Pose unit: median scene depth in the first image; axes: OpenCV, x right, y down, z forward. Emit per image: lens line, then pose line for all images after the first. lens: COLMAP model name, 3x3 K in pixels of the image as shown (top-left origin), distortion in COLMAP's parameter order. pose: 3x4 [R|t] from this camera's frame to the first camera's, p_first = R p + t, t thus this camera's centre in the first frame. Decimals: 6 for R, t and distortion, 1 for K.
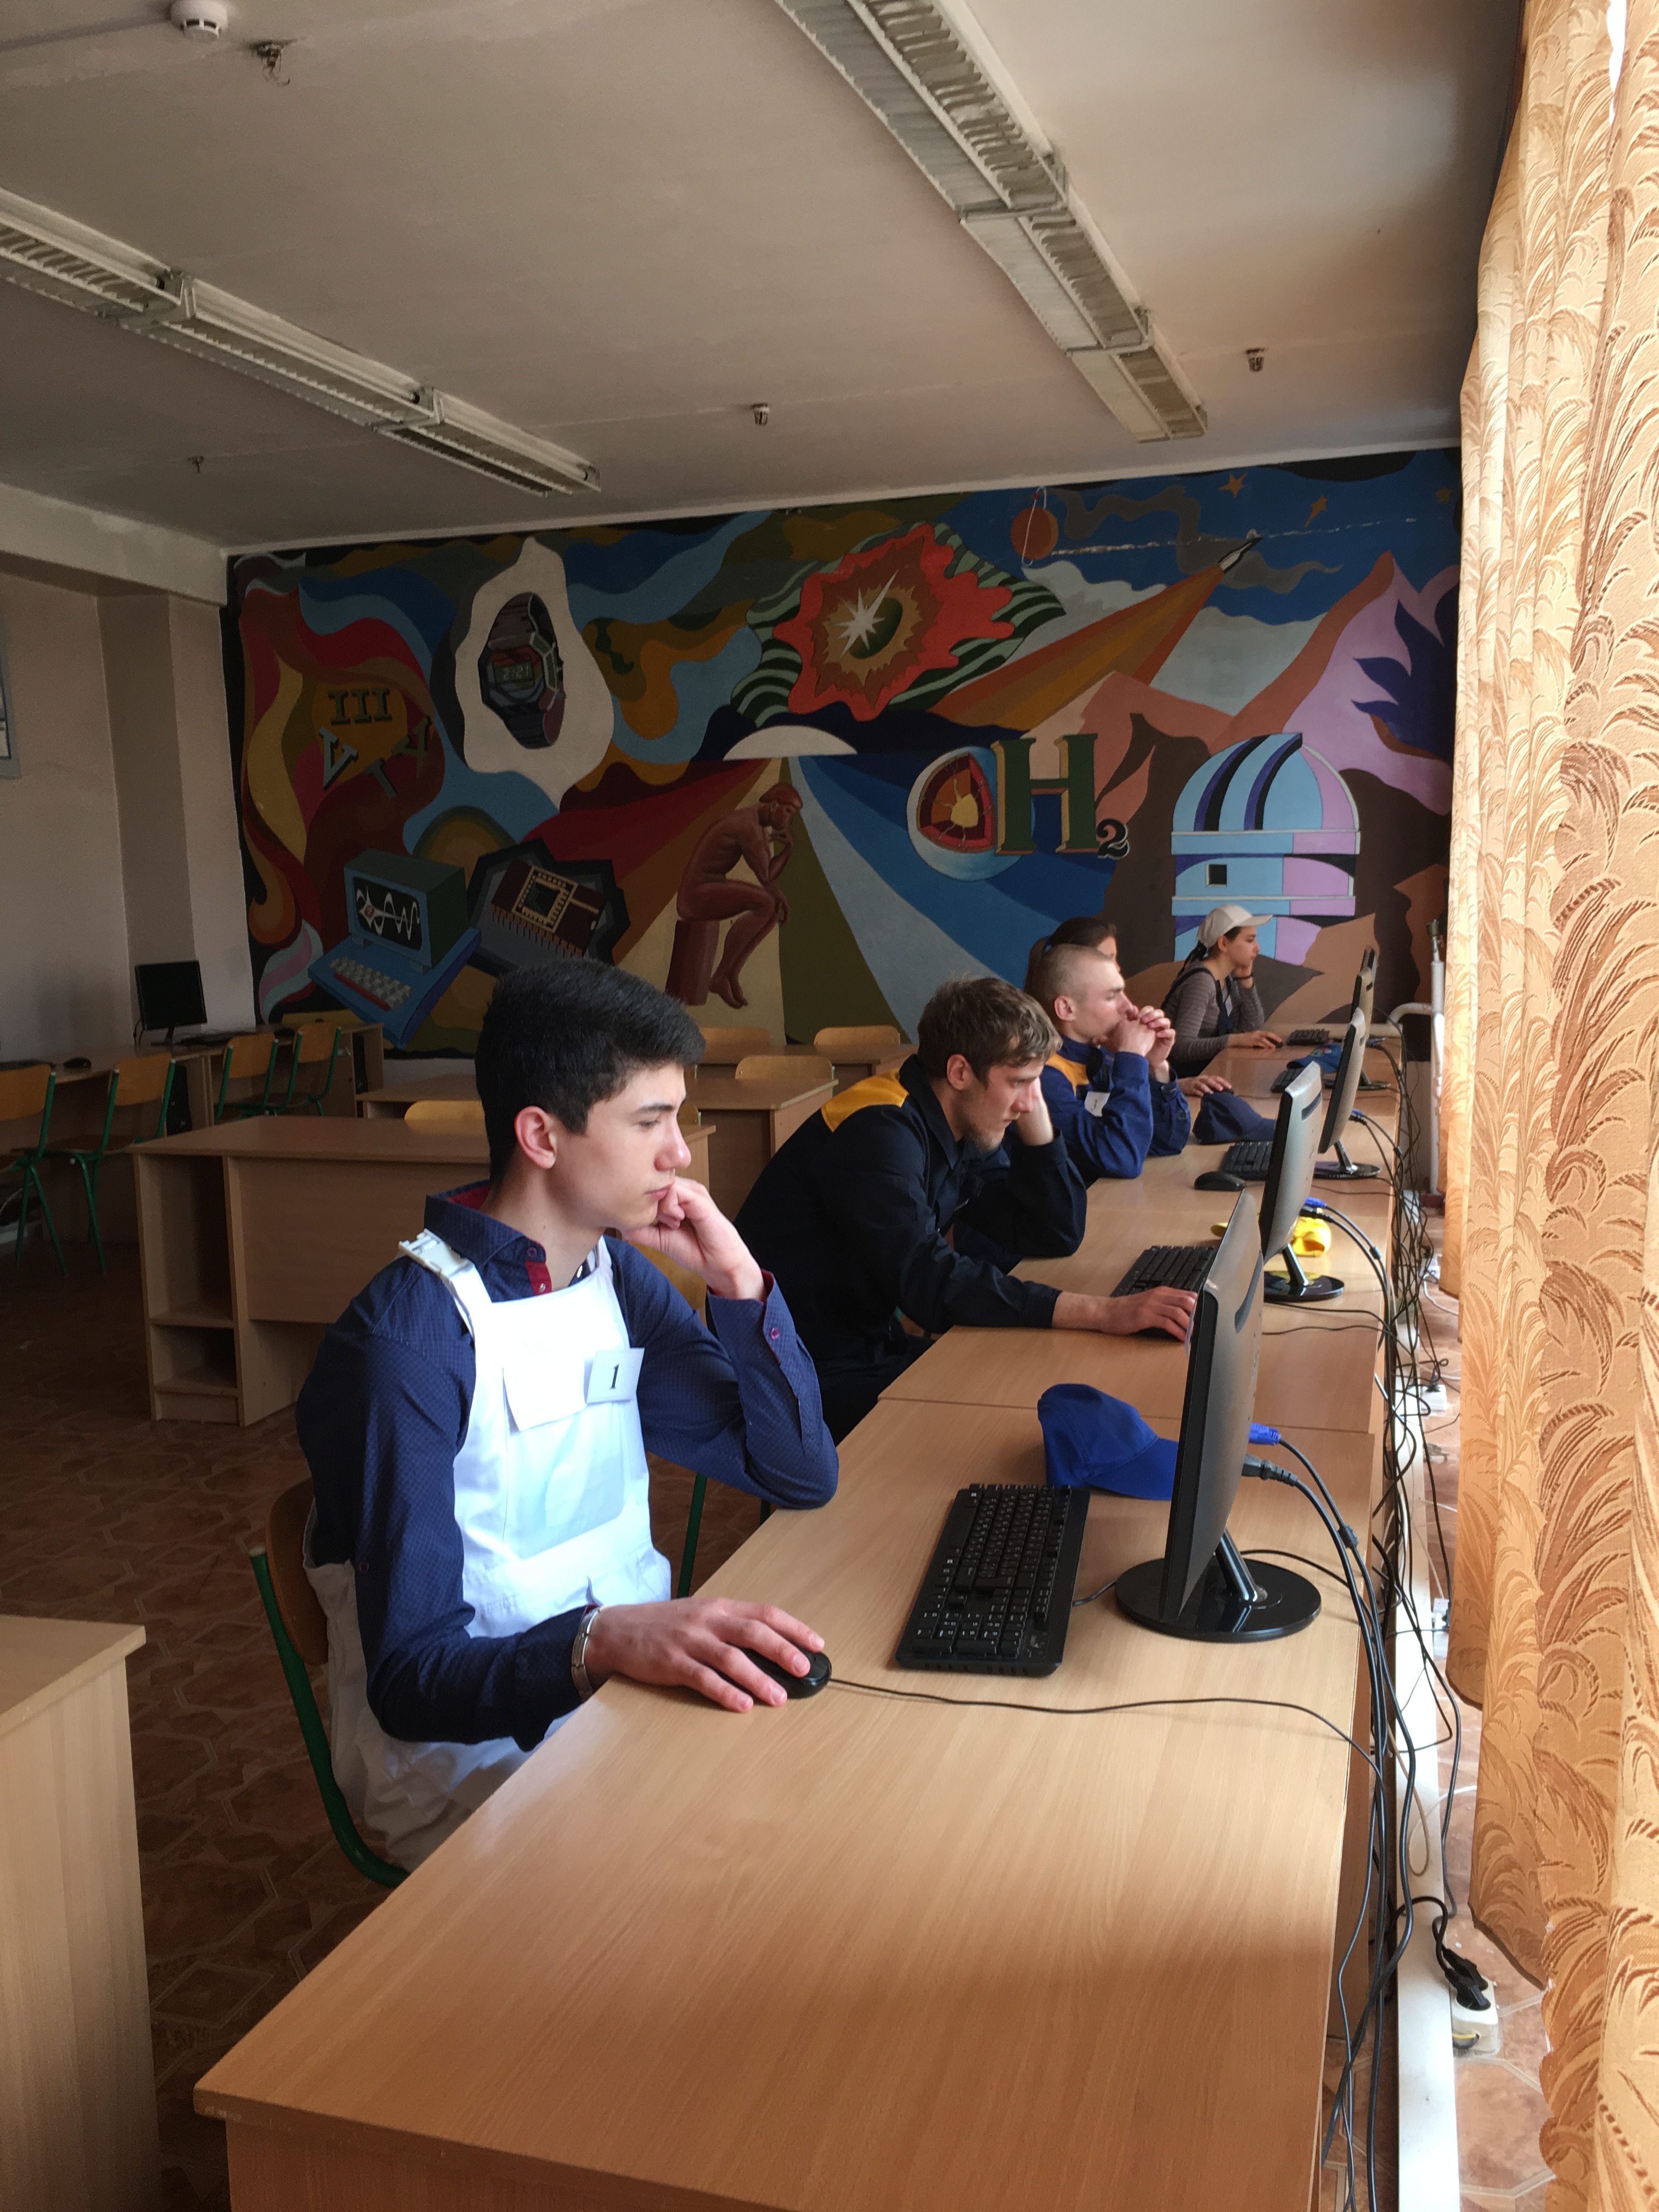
lens RADIAL K [[1869.8, 0, 829.5], [0, 1869.8, 1106.0], [0, 0, 1]] dist [0.074499, -0.101646]
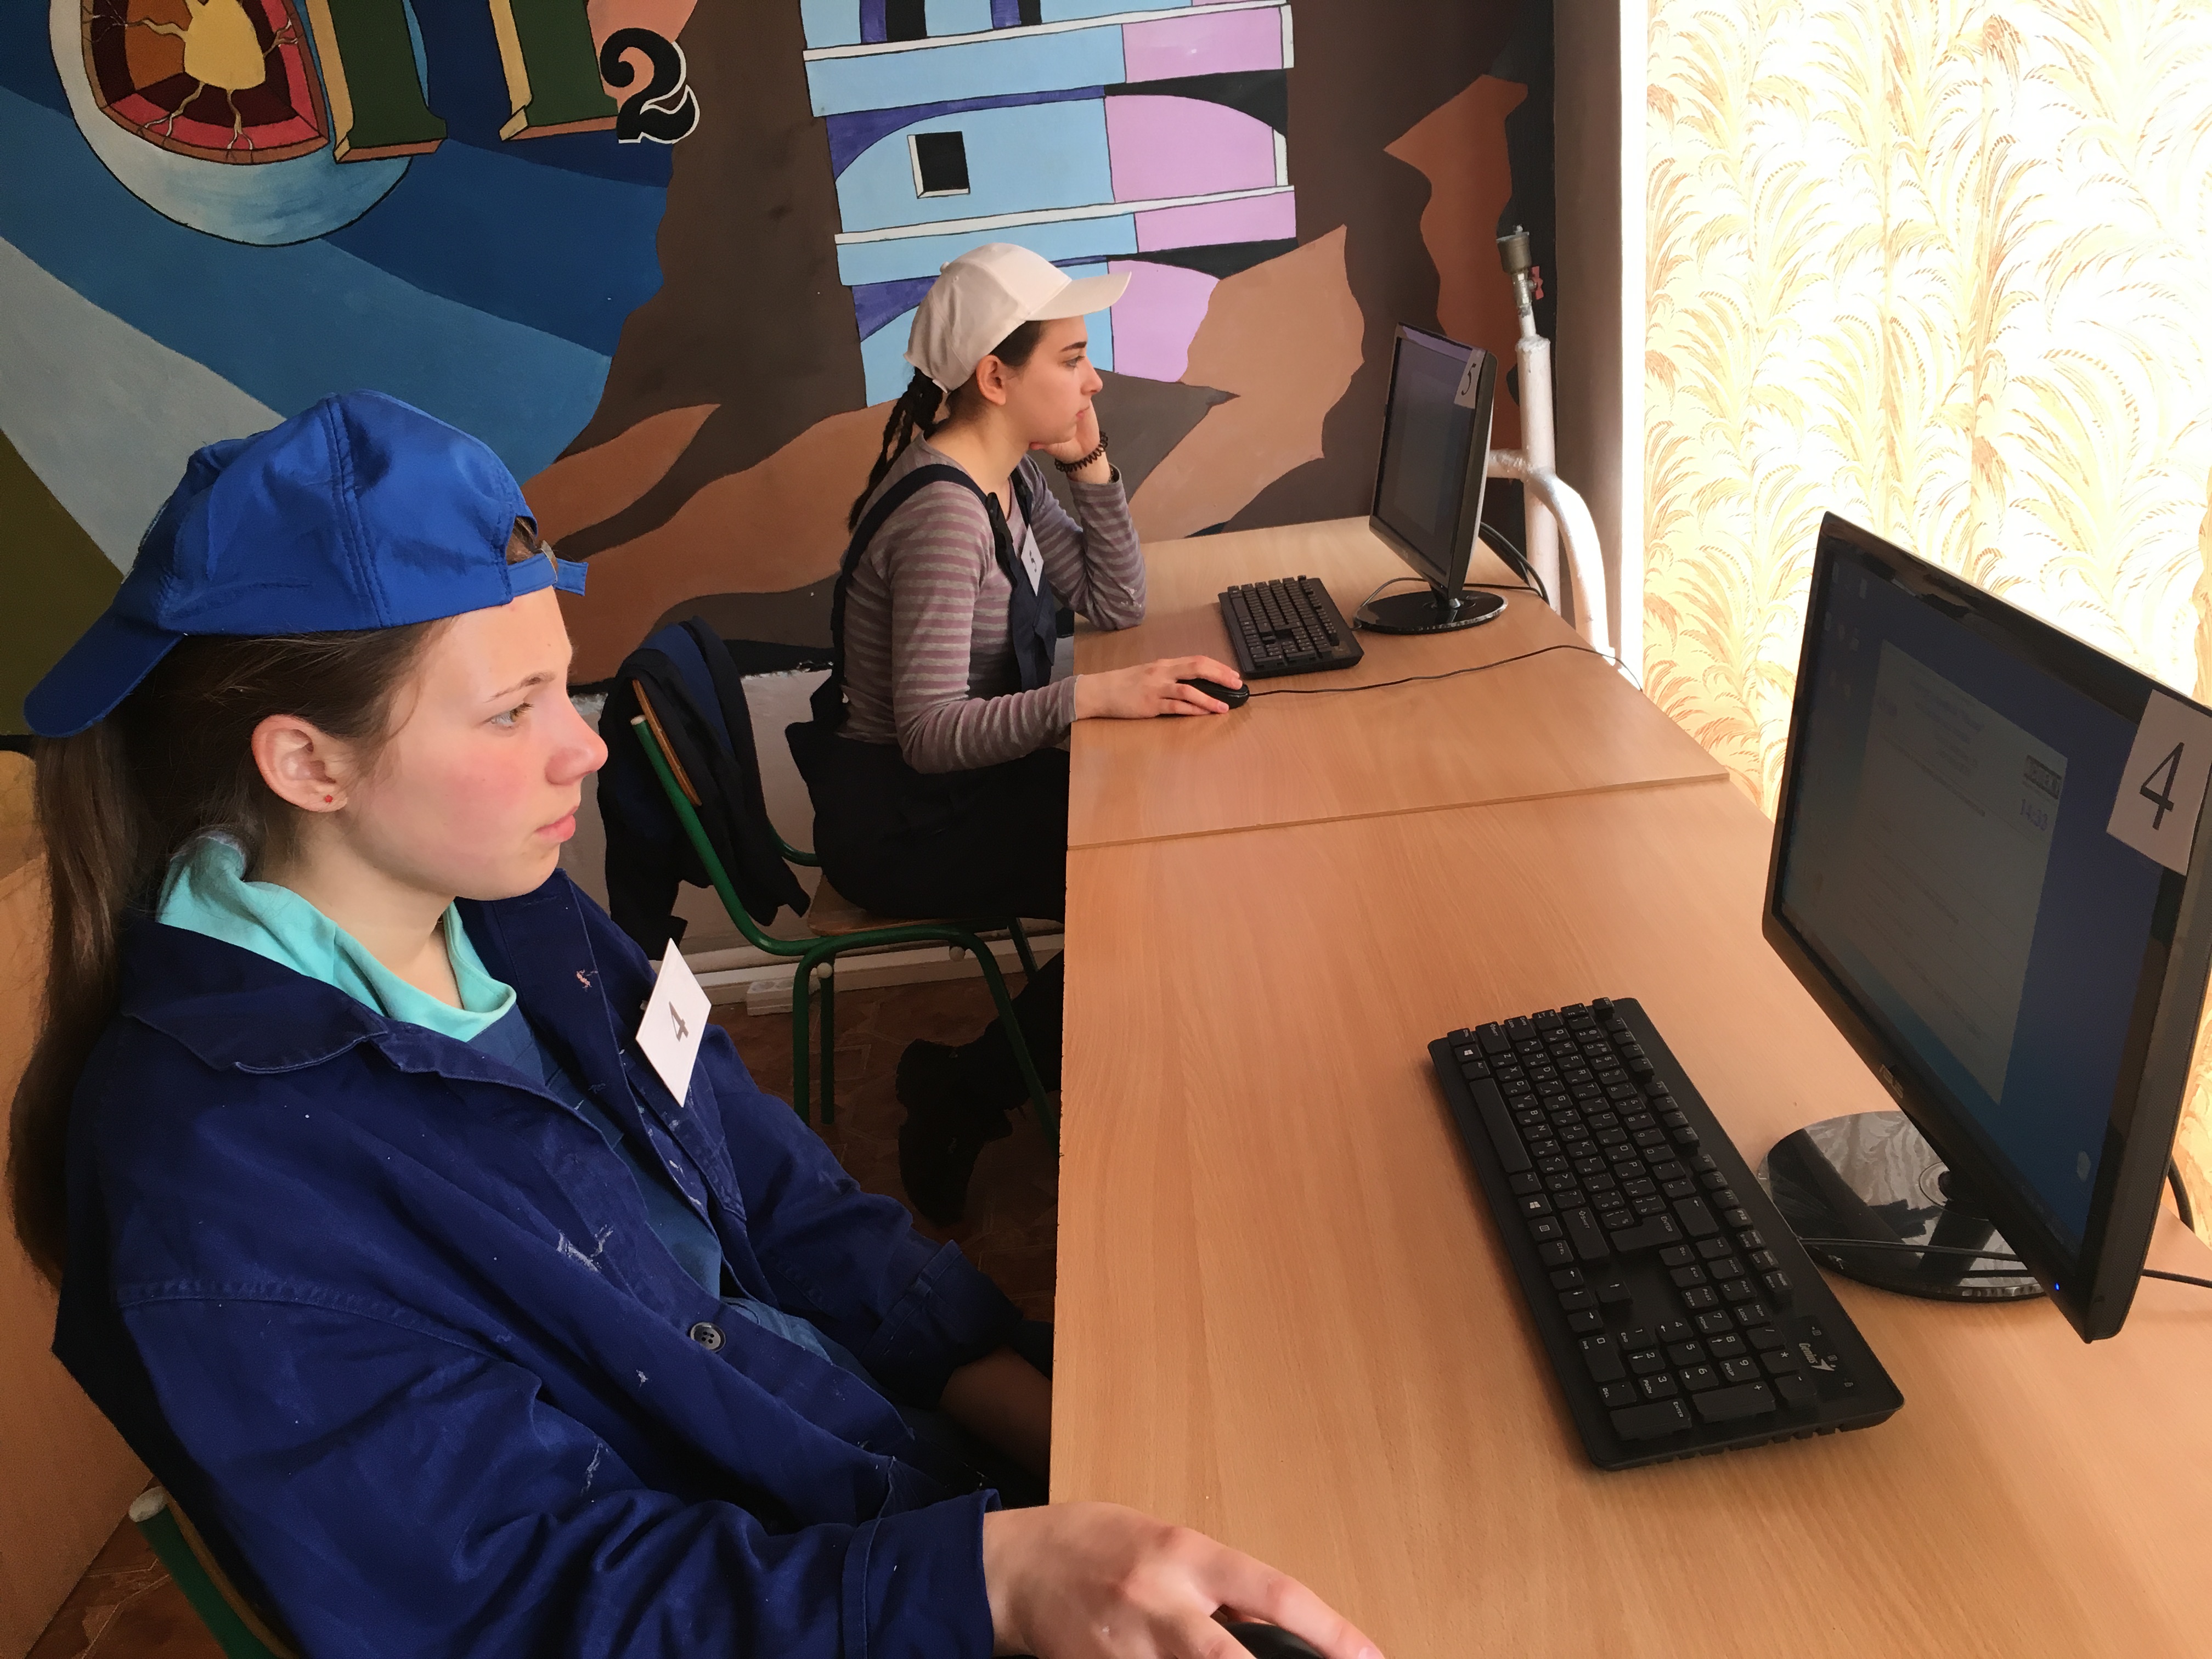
lens RADIAL K [[1869.8, 0, 1106.0], [0, 1869.8, 829.5], [0, 0, 1]] dist [0.074499, -0.101646]
pose [[0.955882, -0.180223, 0.231970, 0.125789], [0.132723, 0.969451, 0.206274, -0.066613], [-0.262059, -0.166386, 0.950600, 0.606341]]
